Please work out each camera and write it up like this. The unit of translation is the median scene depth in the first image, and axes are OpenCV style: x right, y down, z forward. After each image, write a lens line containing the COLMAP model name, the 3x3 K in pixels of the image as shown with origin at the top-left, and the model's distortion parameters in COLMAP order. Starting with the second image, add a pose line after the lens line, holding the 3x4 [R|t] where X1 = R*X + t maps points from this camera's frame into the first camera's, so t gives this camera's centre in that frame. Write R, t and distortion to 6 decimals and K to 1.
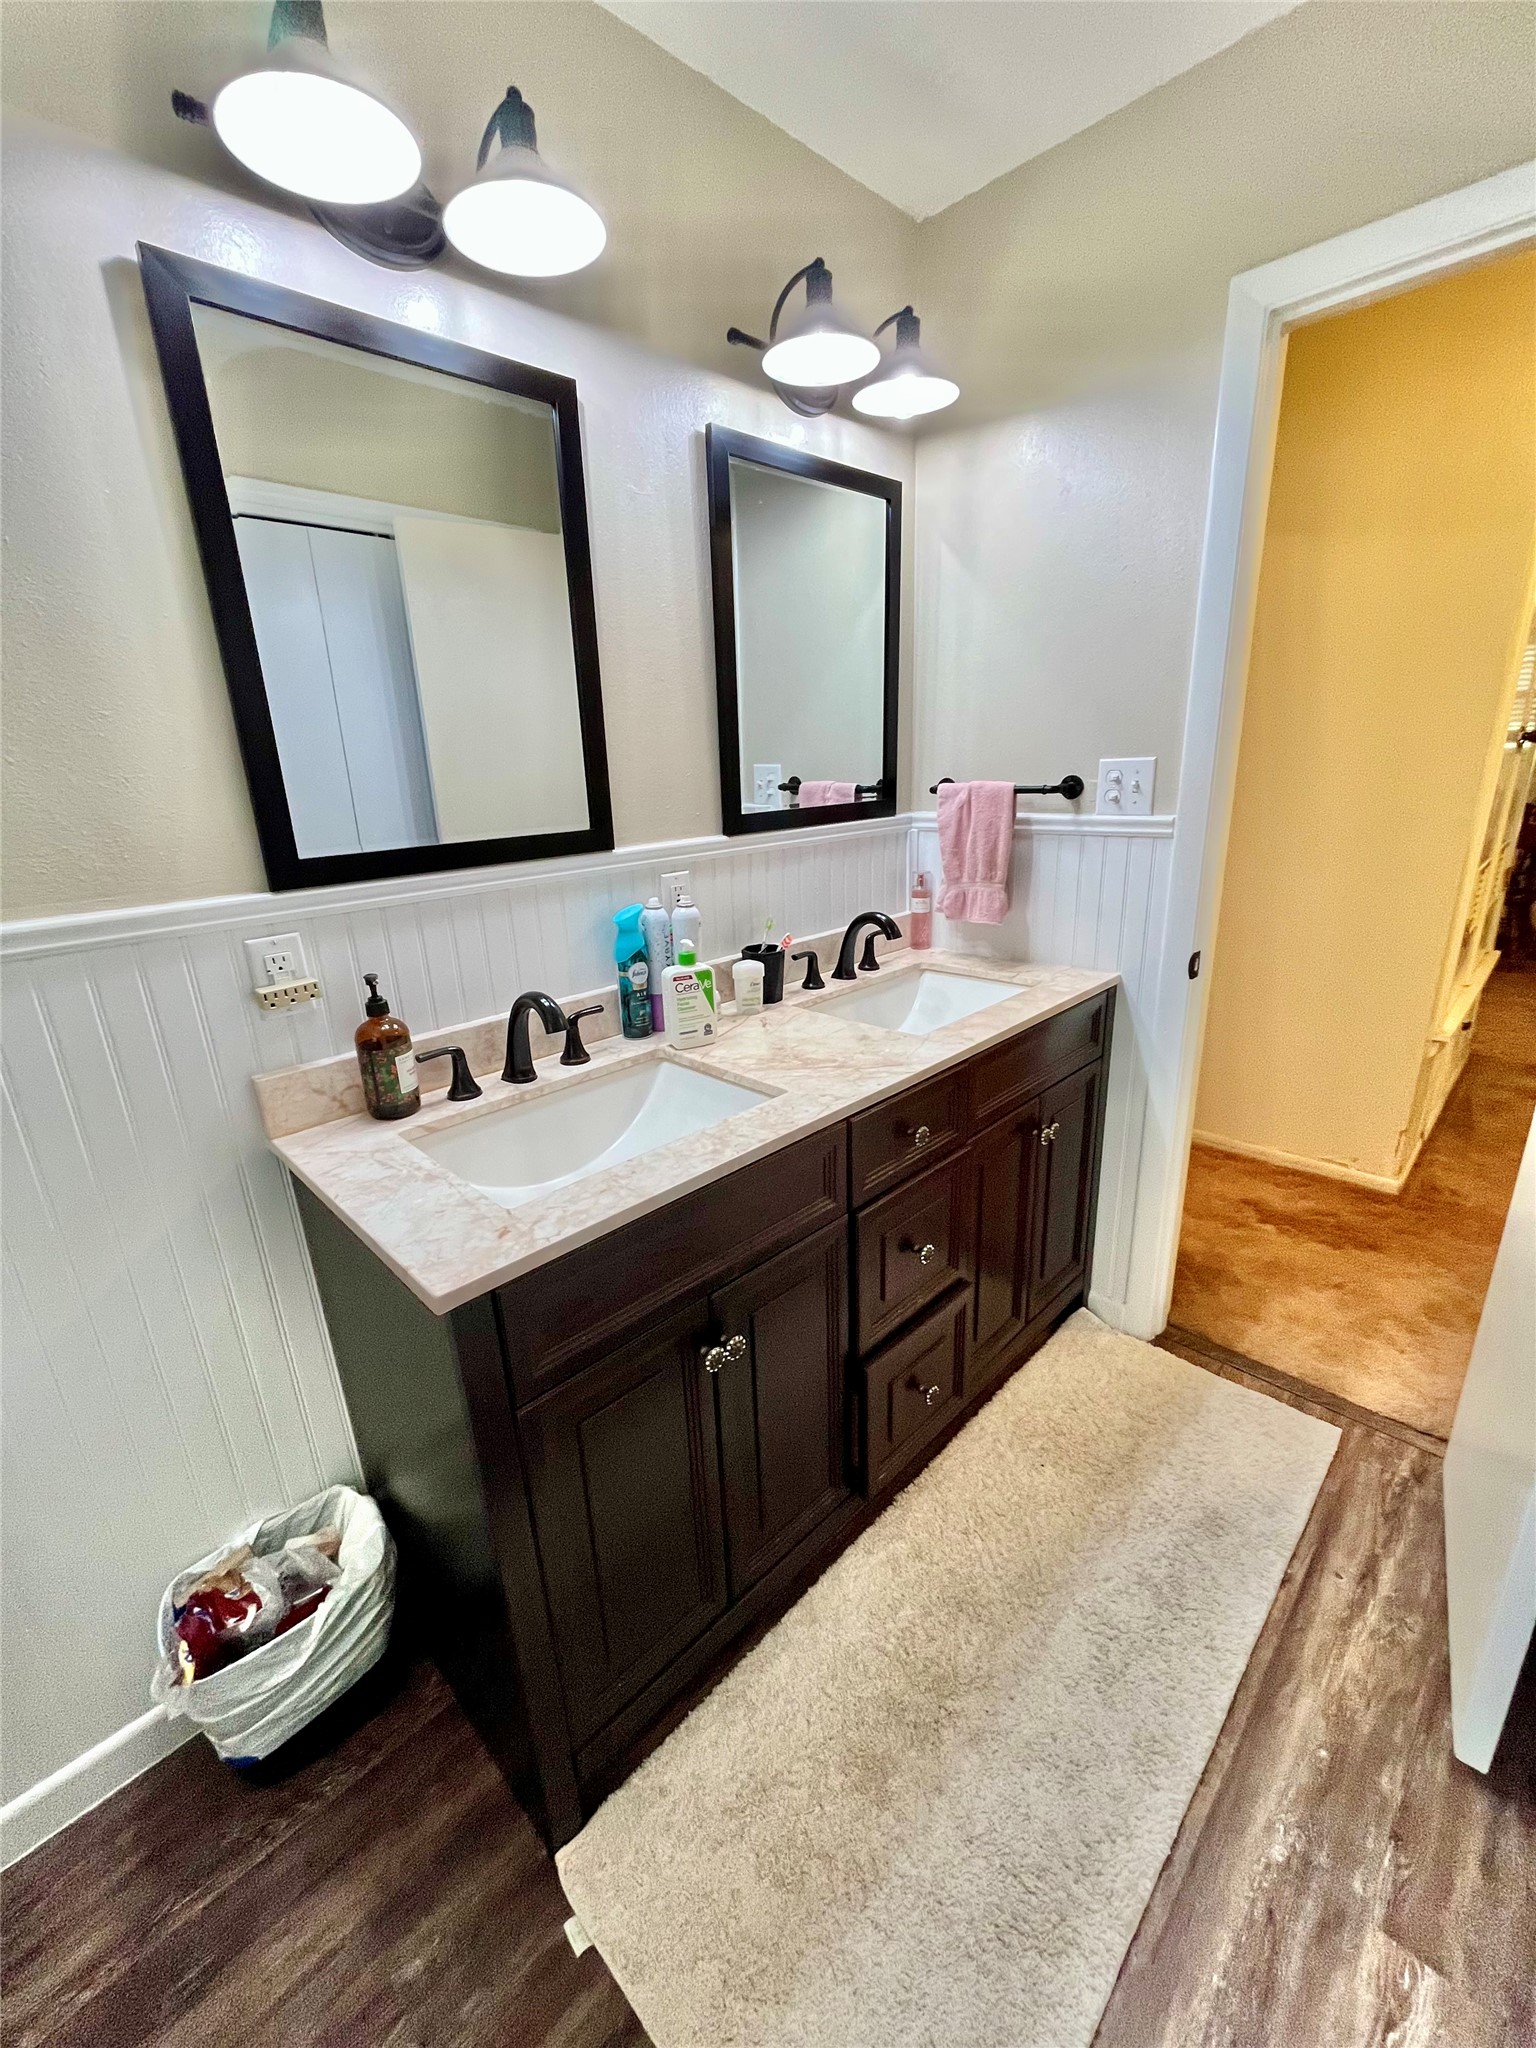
lens RADIAL K [[826.8, 0, 758.2], [0, 826.8, 1032.2], [0, 0, 1]] dist [-0.003795, -0.000076]
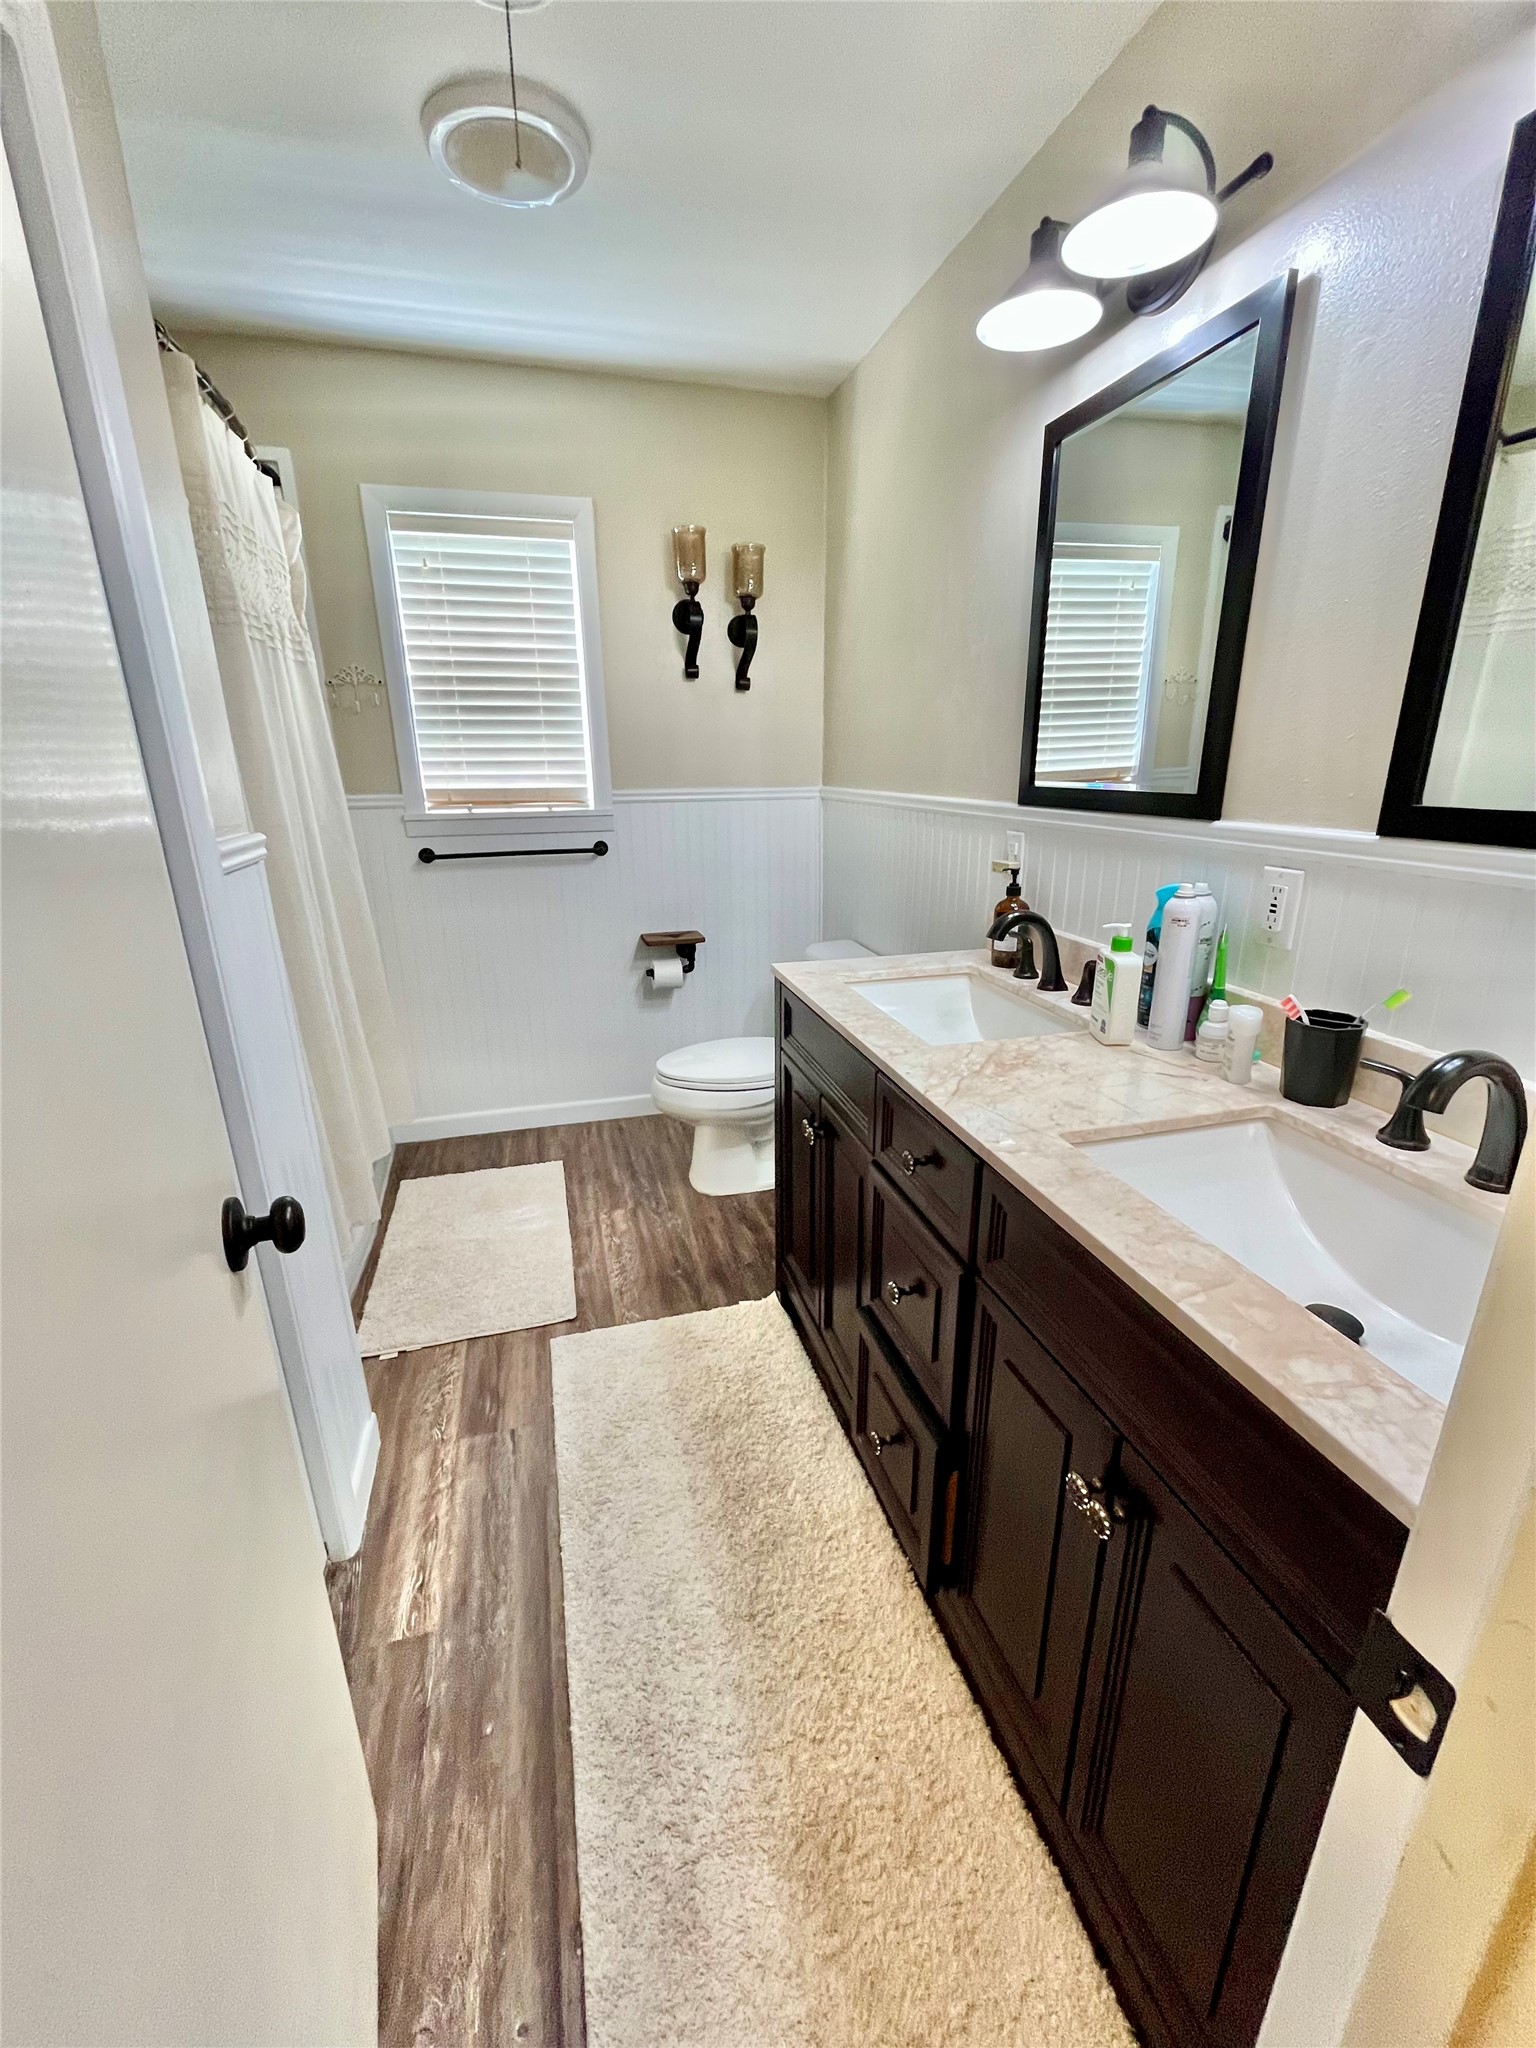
lens RADIAL K [[826.8, 0, 756.2], [0, 826.8, 1018.7], [0, 0, 1]] dist [-0.003795, -0.000076]
pose [[-0.497611, 0.308177, -0.810808, 0.944764], [-0.231564, 0.853634, 0.466570, -0.378485], [0.835919, 0.419924, -0.353415, 1.110341]]
